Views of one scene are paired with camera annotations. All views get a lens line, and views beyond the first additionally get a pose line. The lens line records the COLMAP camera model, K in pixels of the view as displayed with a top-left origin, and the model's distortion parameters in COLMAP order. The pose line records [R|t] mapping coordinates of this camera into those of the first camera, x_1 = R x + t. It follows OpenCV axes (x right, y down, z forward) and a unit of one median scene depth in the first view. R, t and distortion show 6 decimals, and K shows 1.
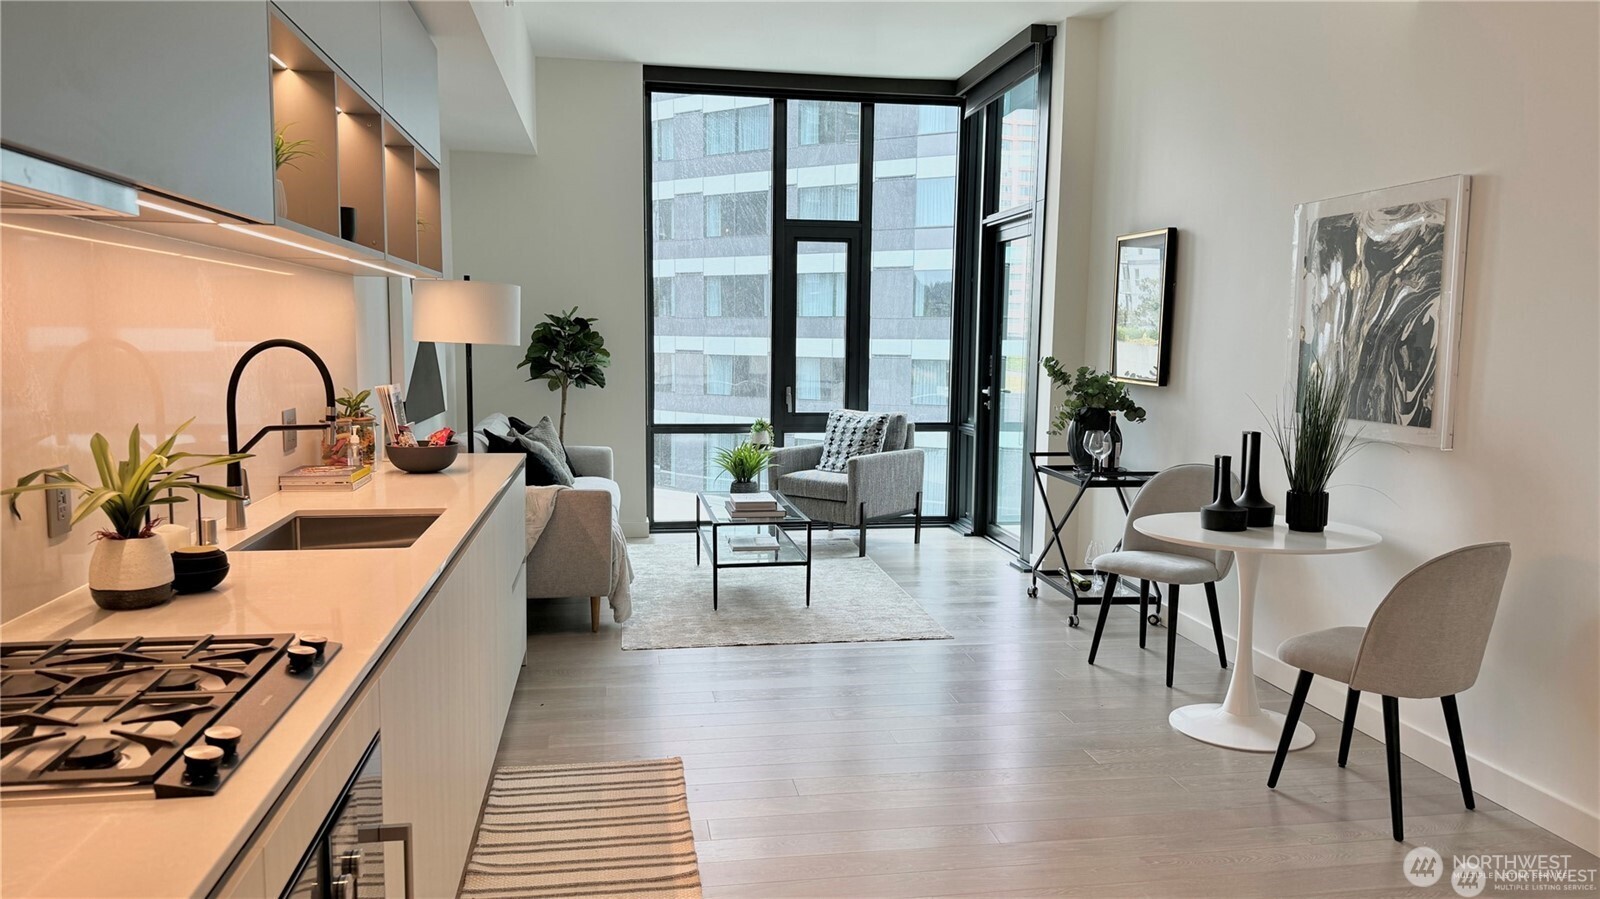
lens RADIAL K [[1102.8, 0, 812.1], [0, 1102.8, 449.4], [0, 0, 1]] dist [0.037110, -0.049010]
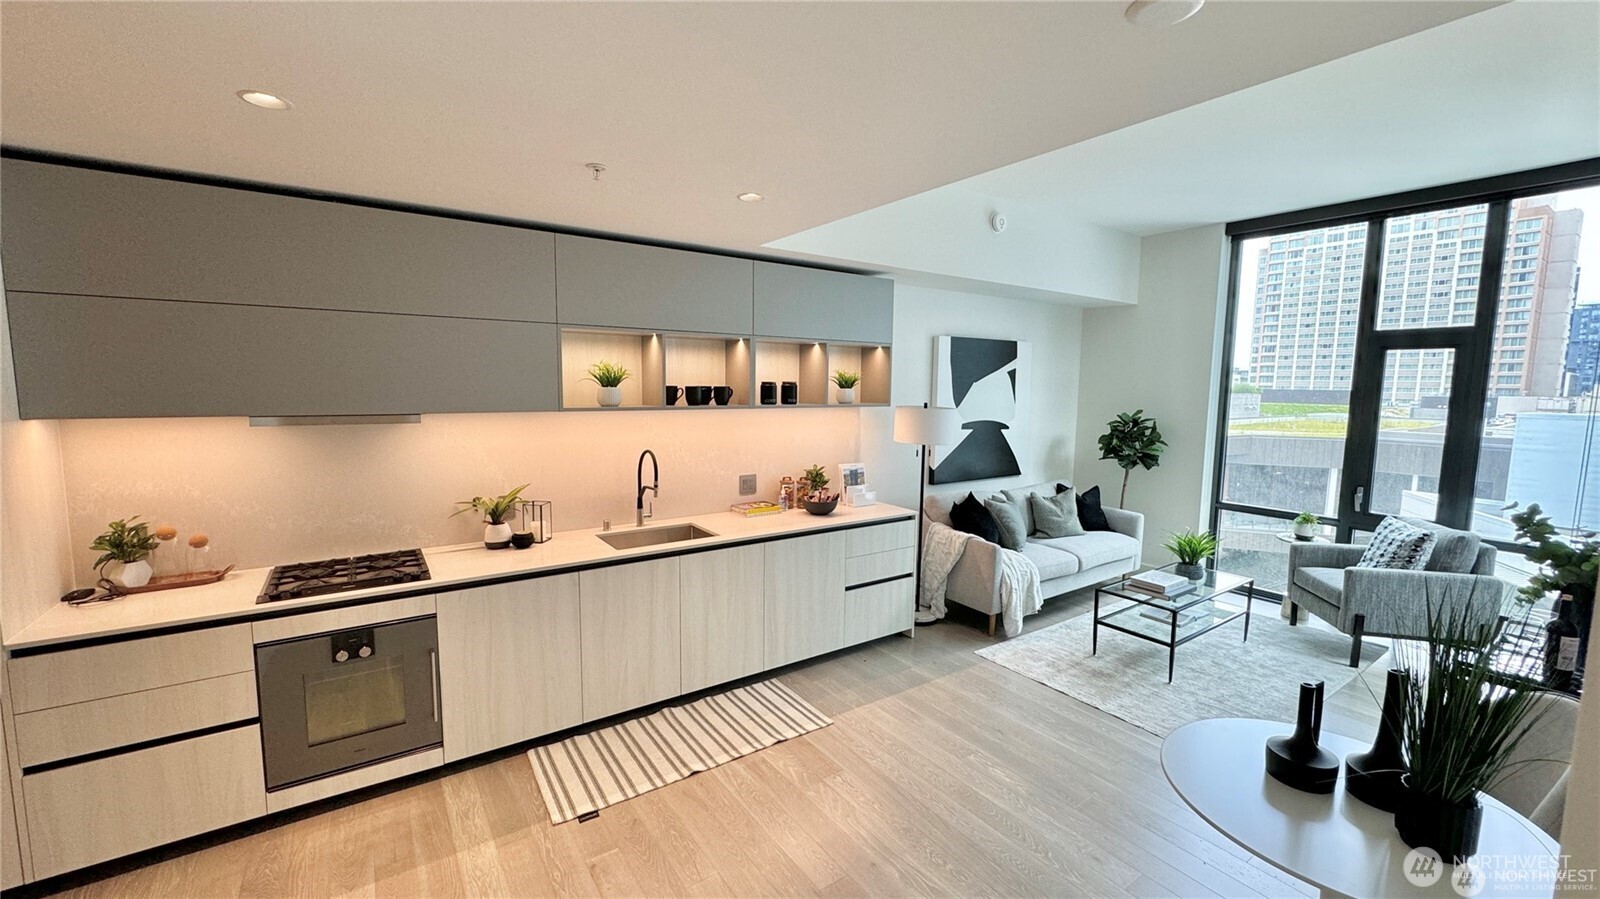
lens RADIAL K [[629.7, 0, 794.3], [0, 629.7, 441.5], [0, 0, 1]] dist [-0.007817, 0.000561]
pose [[0.414407, 0.077551, -0.906781, 0.336669], [-0.100862, 0.994139, 0.038927, -0.078567], [0.904485, 0.075328, 0.419800, 0.282288]]
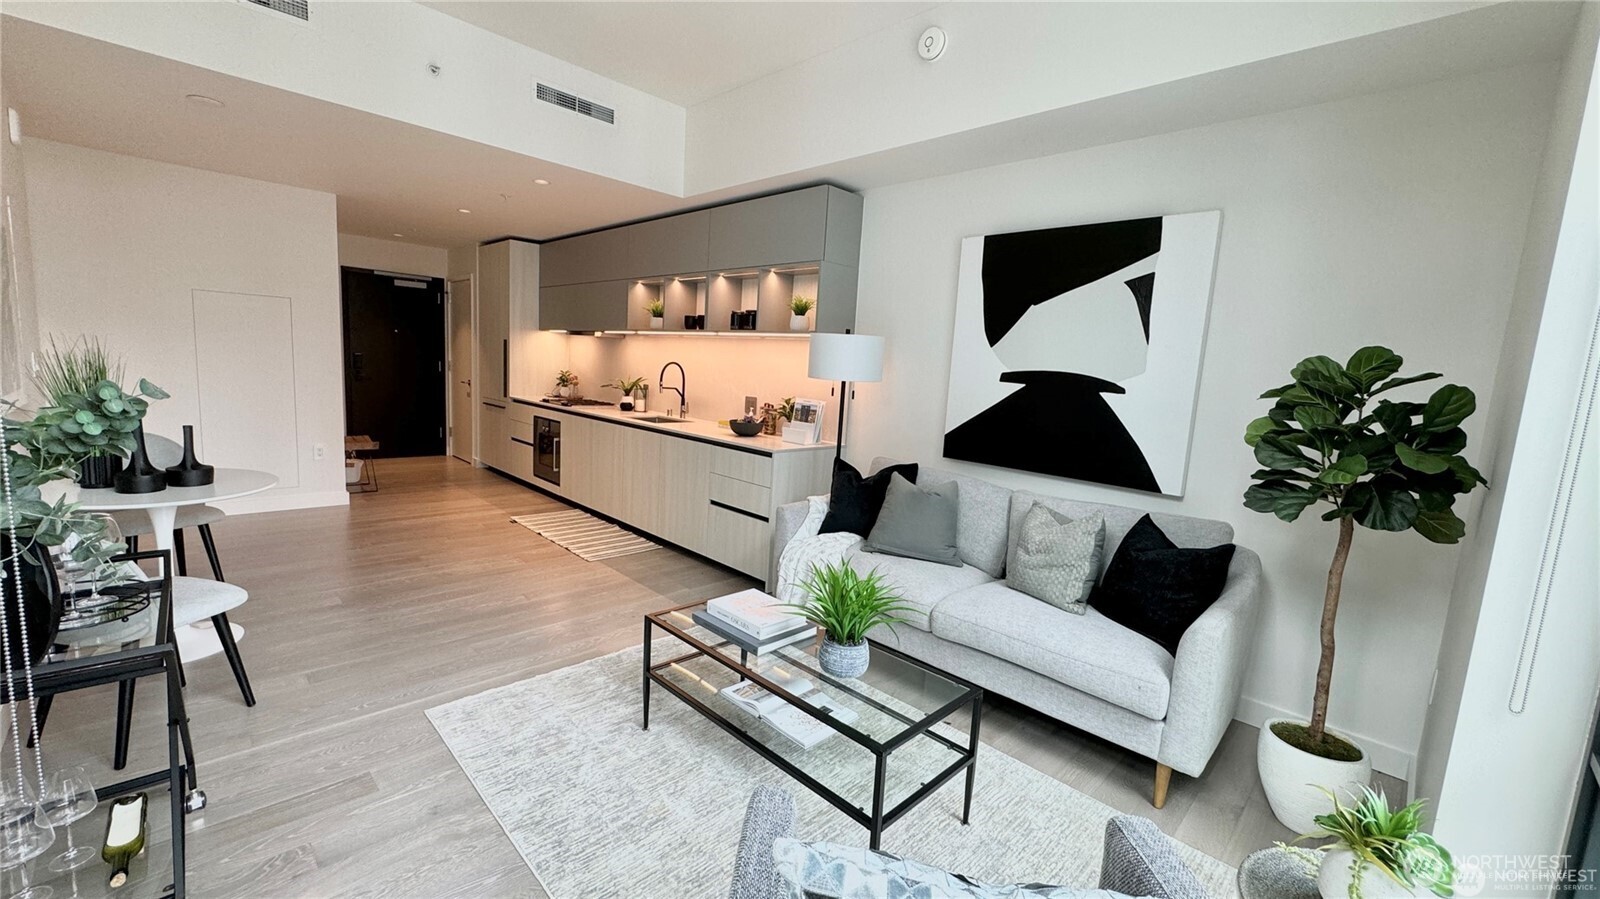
lens RADIAL K [[629.7, 0, 797.8], [0, 629.7, 442.8], [0, 0, 1]] dist [-0.007817, 0.000561]
pose [[-0.807379, 0.010568, -0.589939, 0.133509], [-0.132442, 0.971080, 0.198652, -0.113724], [0.574977, 0.238520, -0.782630, 1.090456]]
